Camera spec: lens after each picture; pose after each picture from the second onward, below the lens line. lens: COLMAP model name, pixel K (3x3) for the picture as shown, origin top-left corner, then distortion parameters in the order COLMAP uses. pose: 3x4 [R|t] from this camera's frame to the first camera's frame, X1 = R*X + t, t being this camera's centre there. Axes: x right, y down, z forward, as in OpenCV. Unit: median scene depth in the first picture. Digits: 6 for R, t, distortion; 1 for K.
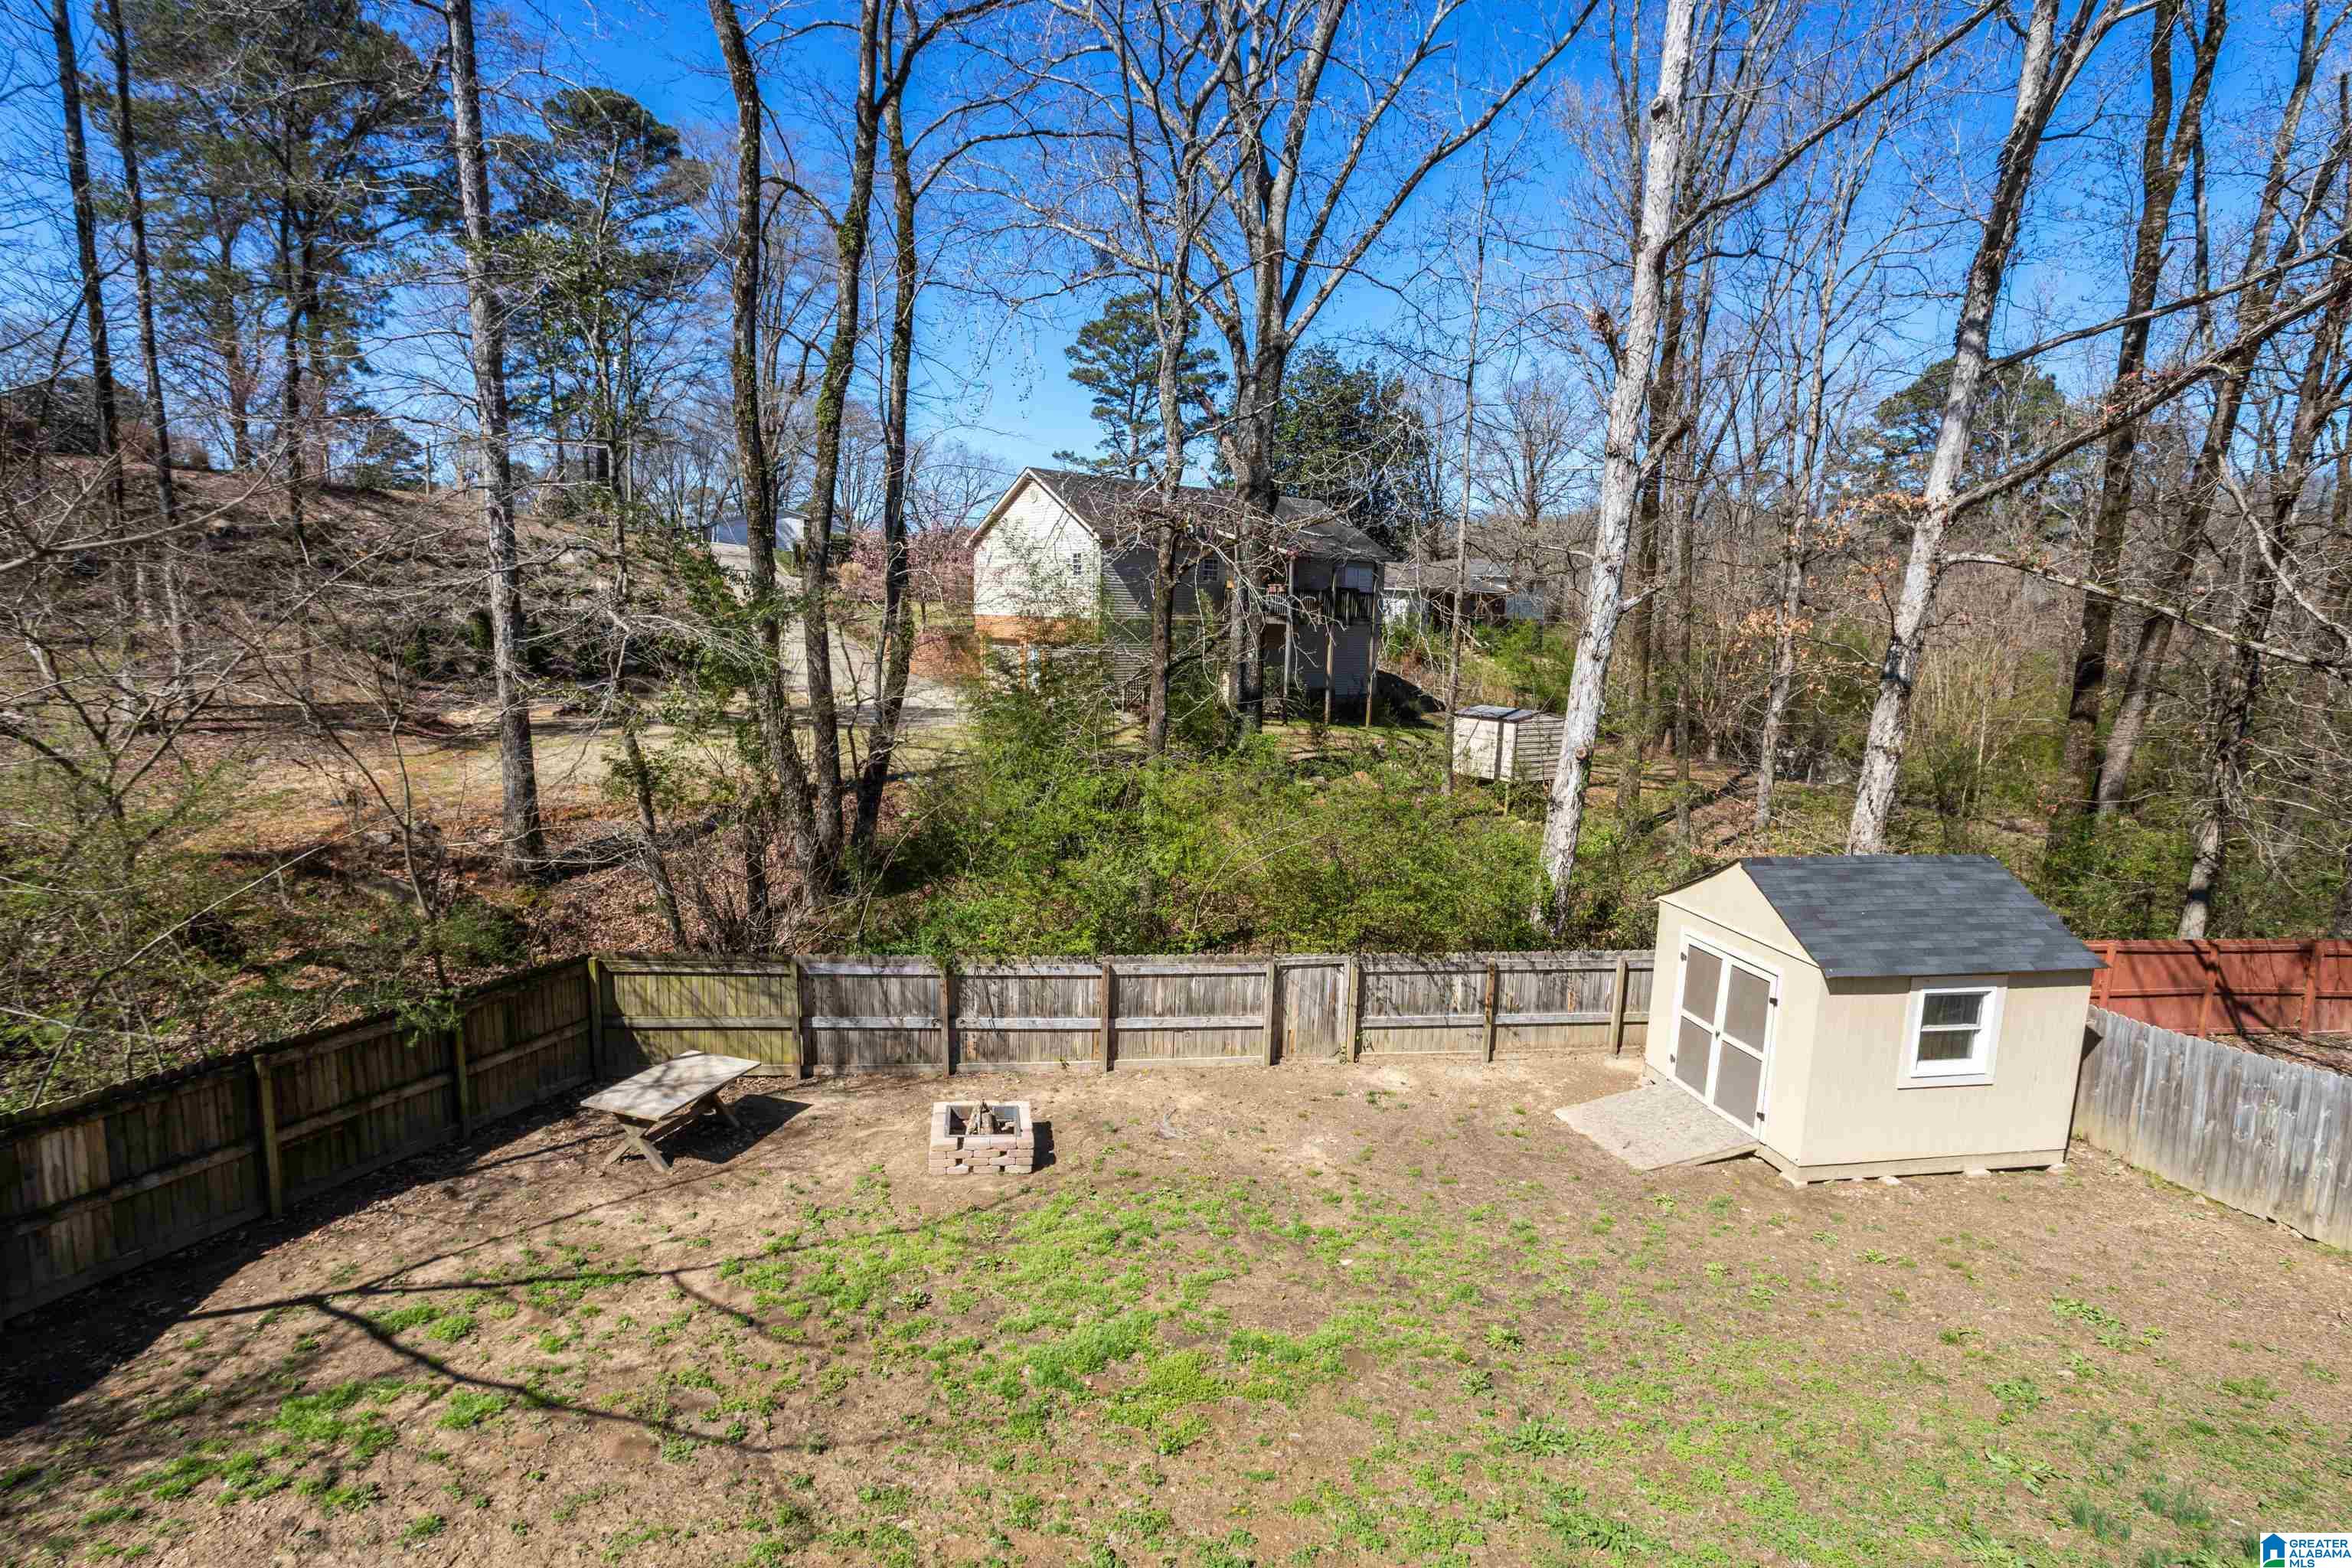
lens RADIAL K [[1159.9, 0, 1191.4], [0, 1159.9, 773.2], [0, 0, 1]] dist [-0.037228, 0.015758]
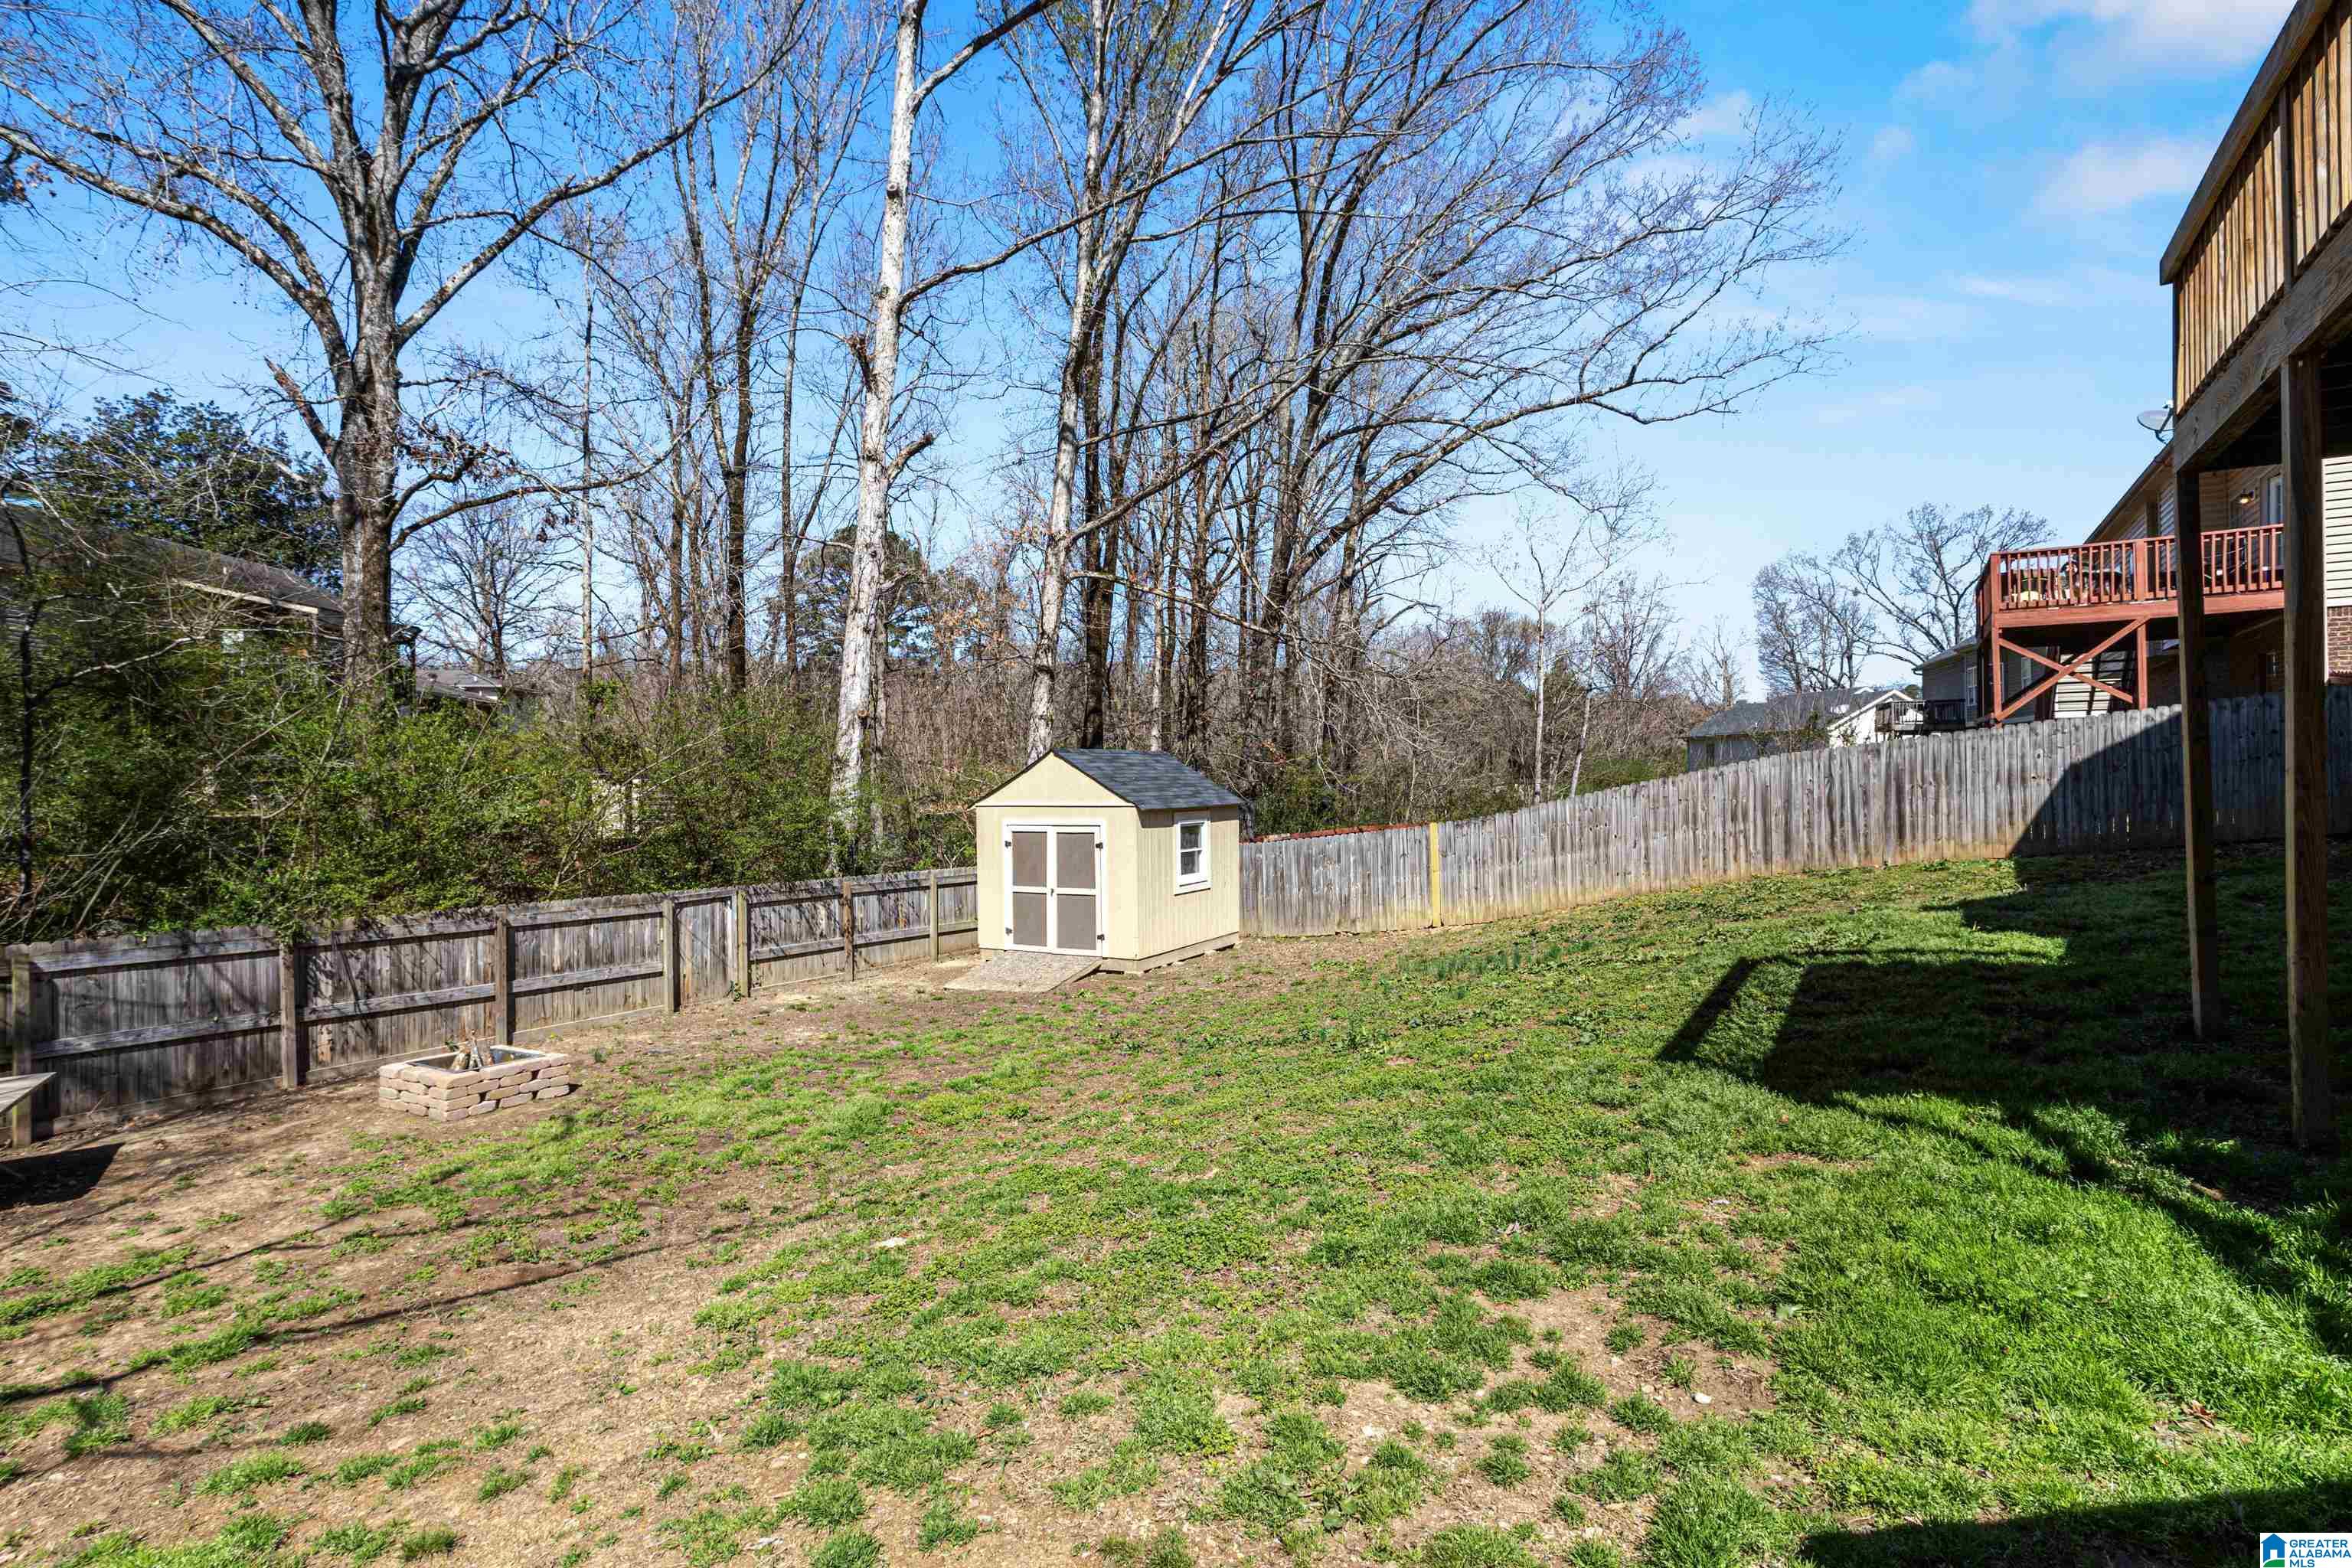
lens RADIAL K [[1159.9, 0, 1172.1], [0, 1159.9, 787.1], [0, 0, 1]] dist [-0.037228, 0.015758]
pose [[0.617784, -0.039691, 0.785346, -0.316597], [0.153670, 0.985563, -0.071074, 0.154693], [-0.771186, 0.164592, 0.614964, 0.063588]]
